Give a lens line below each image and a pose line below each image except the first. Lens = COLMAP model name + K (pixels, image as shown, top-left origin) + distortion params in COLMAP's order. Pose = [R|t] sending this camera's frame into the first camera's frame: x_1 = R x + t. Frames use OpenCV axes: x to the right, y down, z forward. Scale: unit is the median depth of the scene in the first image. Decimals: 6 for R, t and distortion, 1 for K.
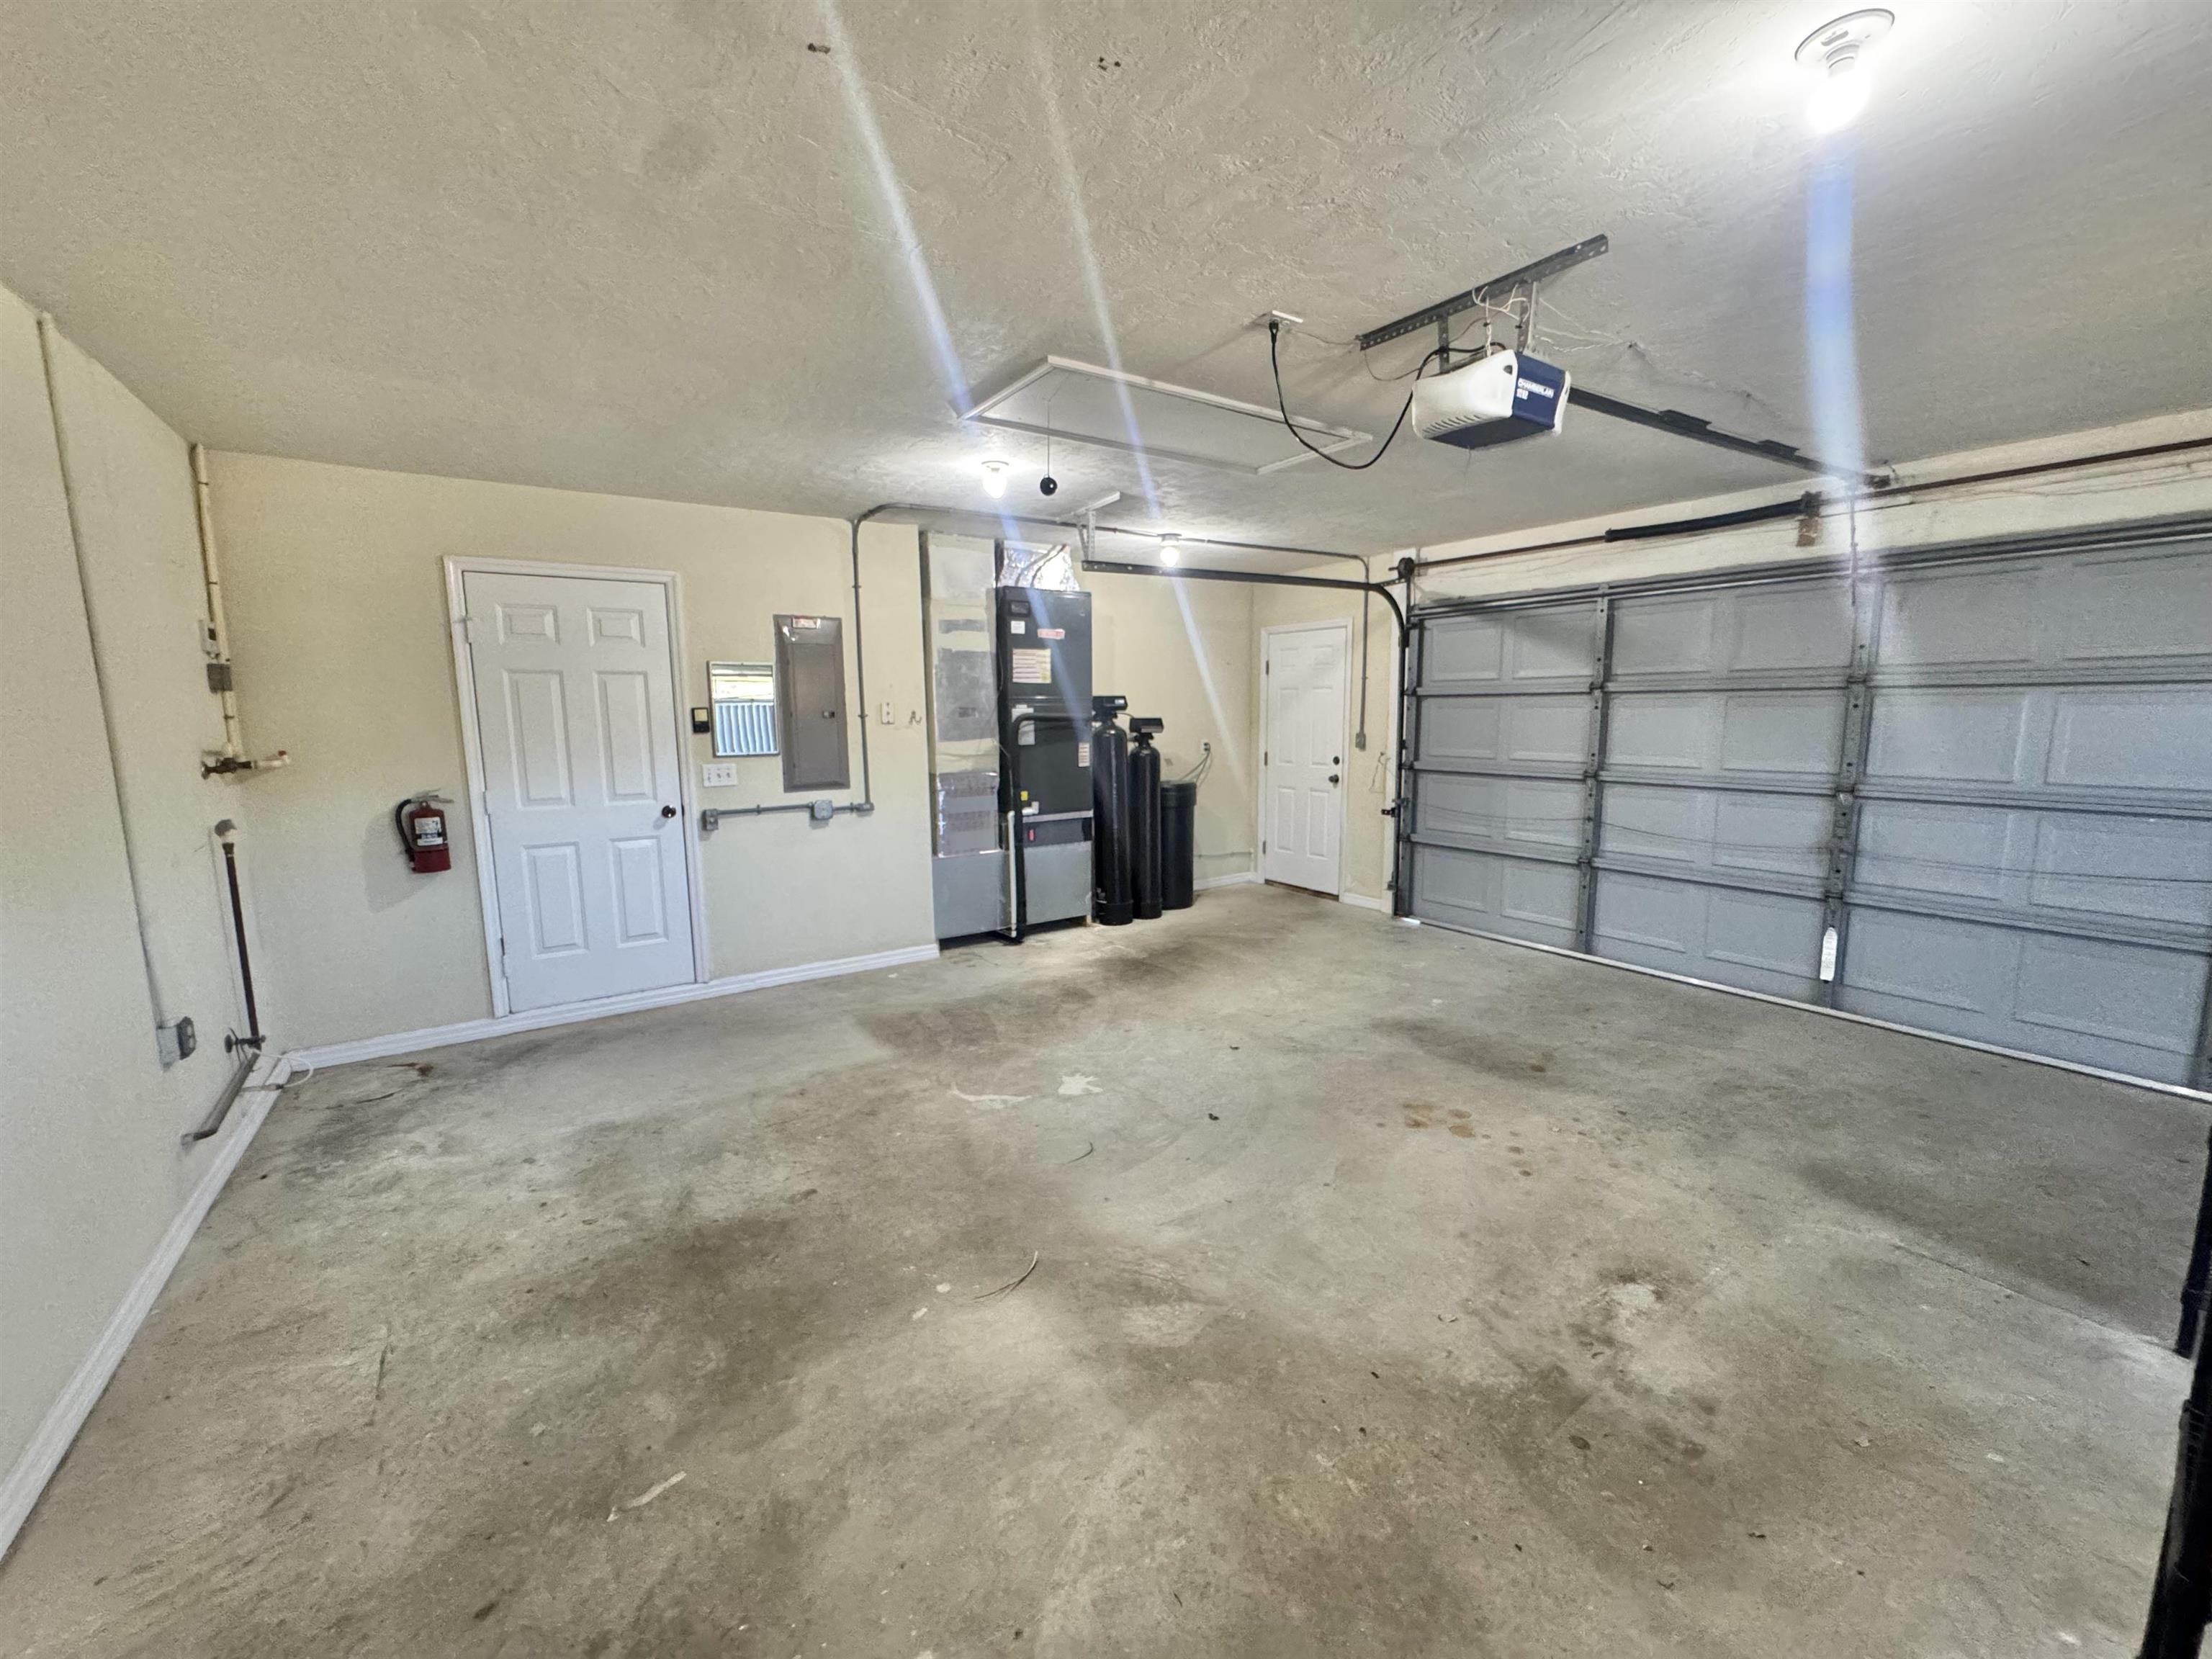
lens RADIAL K [[886.5, 0, 1098.1], [0, 886.5, 825.4], [0, 0, 1]] dist [-0.002447, 0.000157]
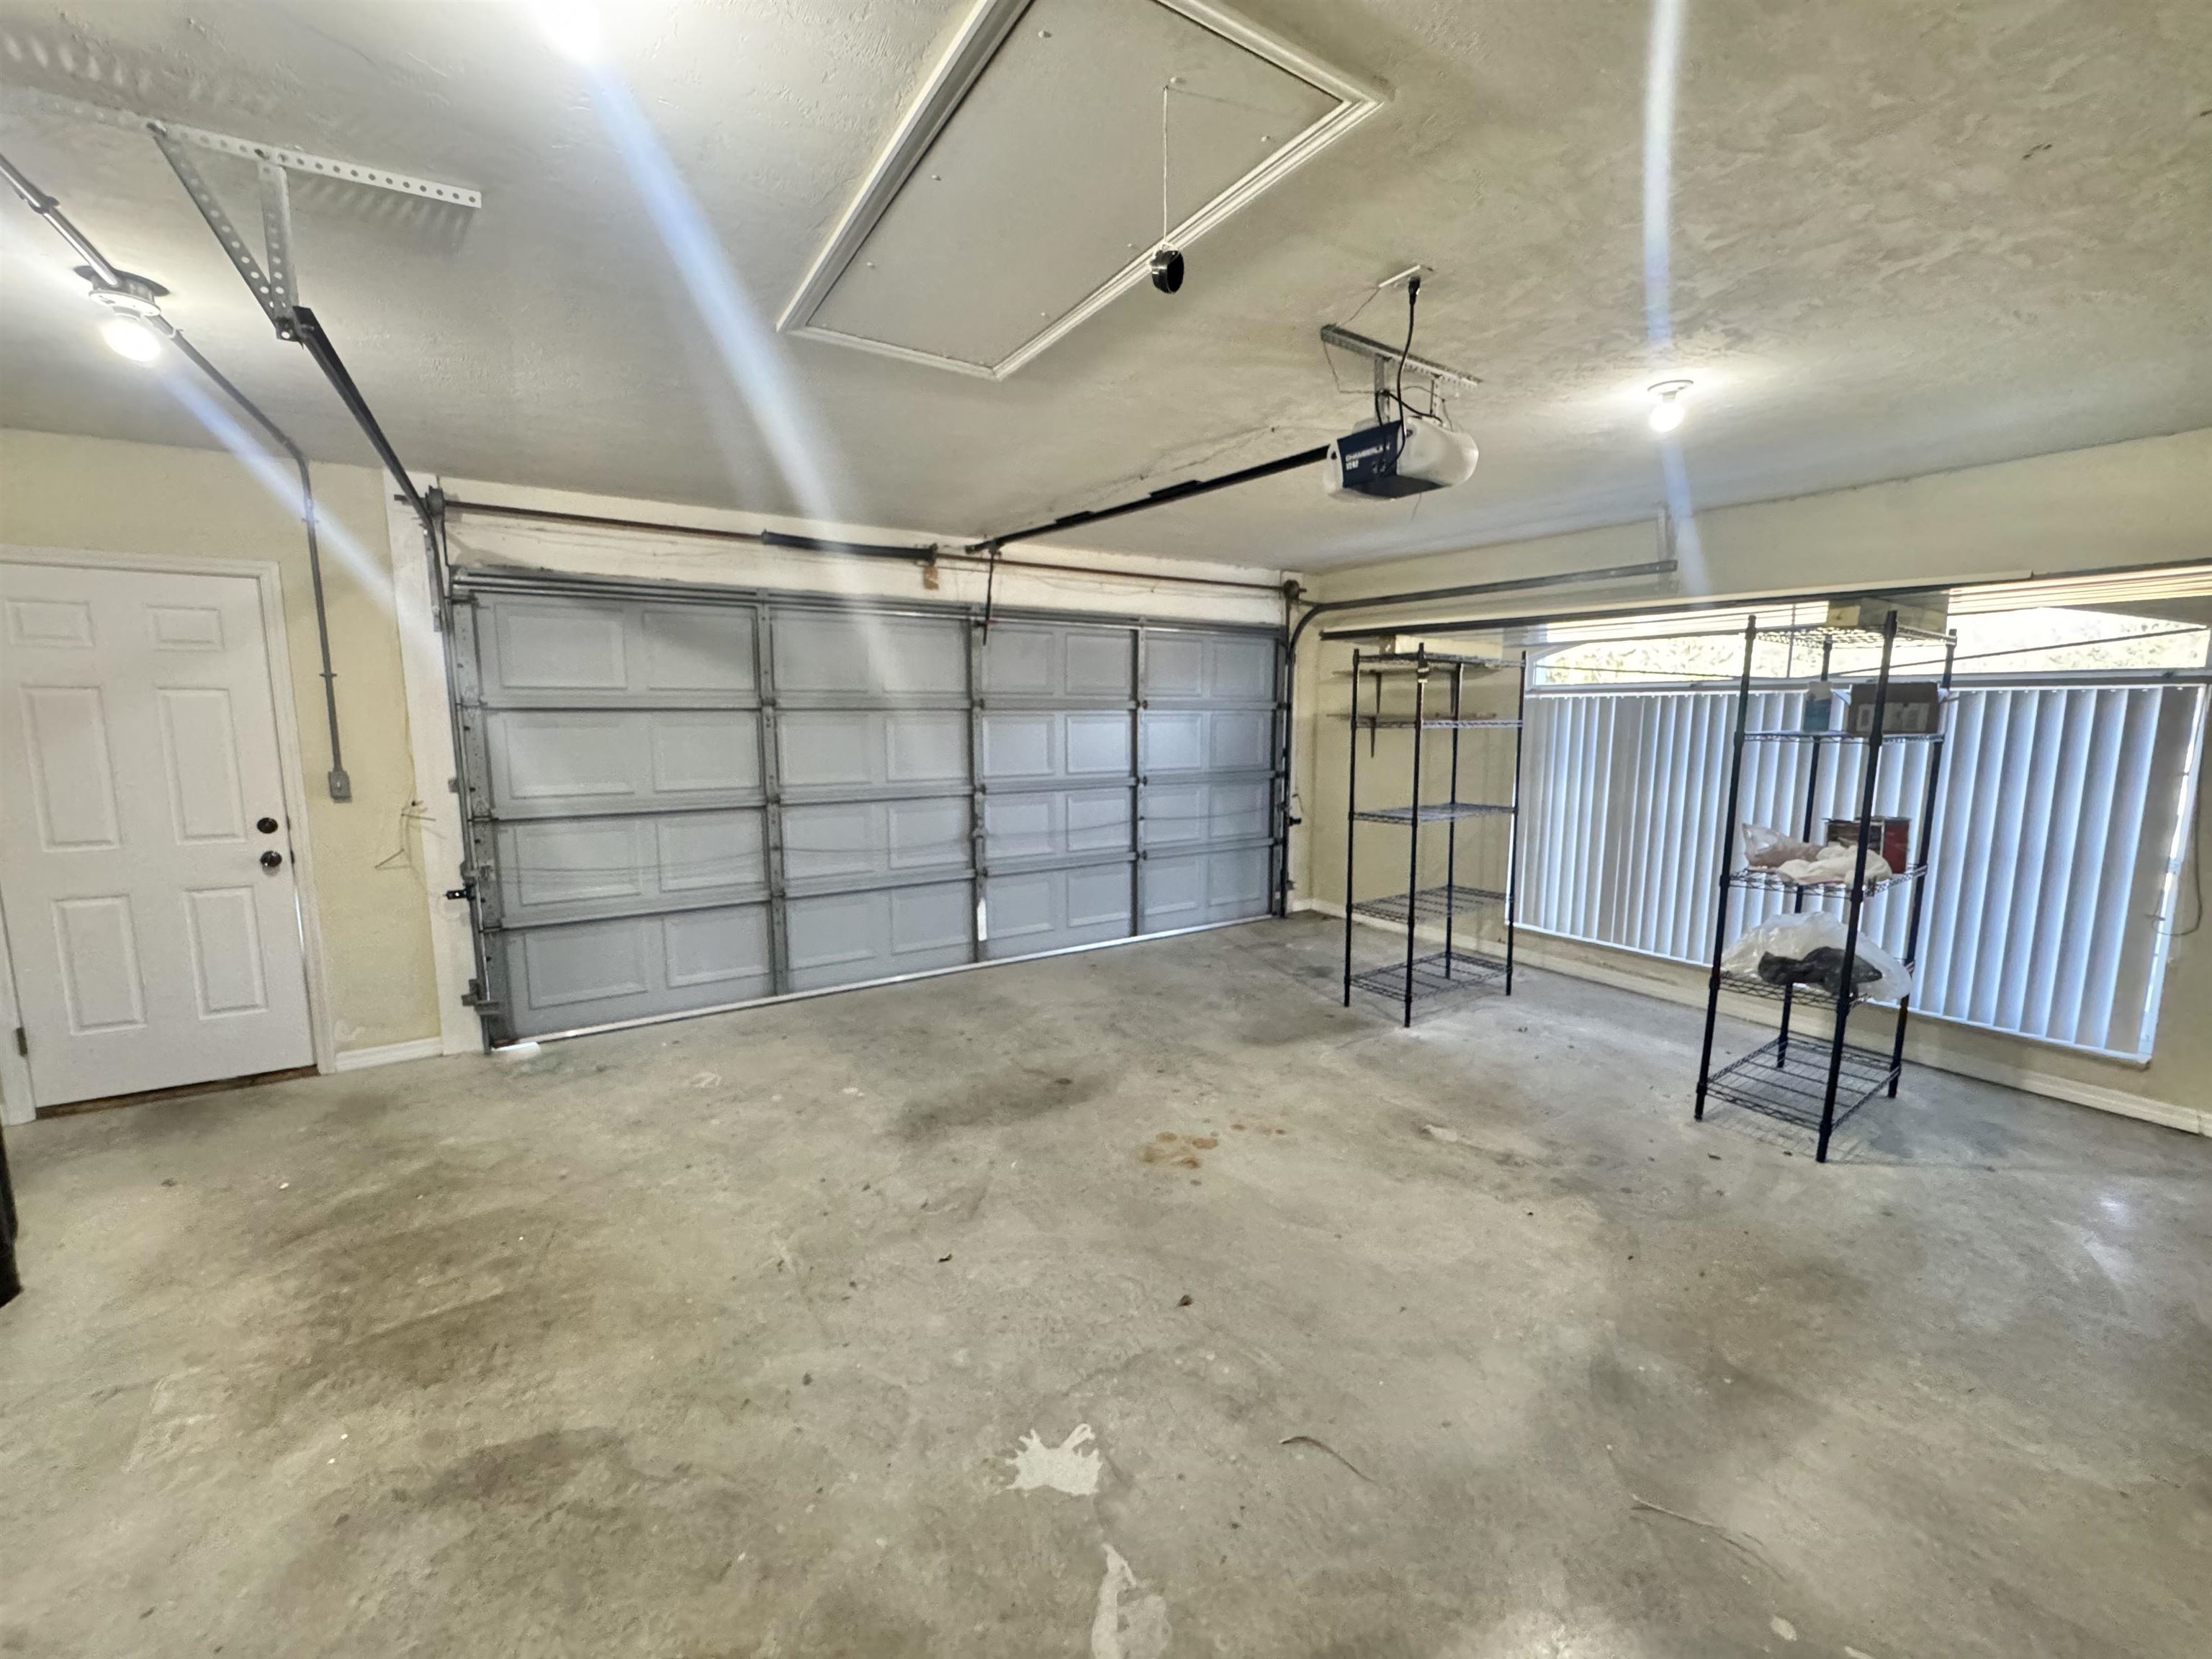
lens RADIAL K [[886.5, 0, 1108.3], [0, 886.5, 828.8], [0, 0, 1]] dist [-0.002447, 0.000157]
pose [[0.014522, -0.121330, 0.992506, -0.413695], [0.132517, 0.984088, 0.118362, -0.108198], [-0.991074, 0.129805, 0.030369, 0.765222]]
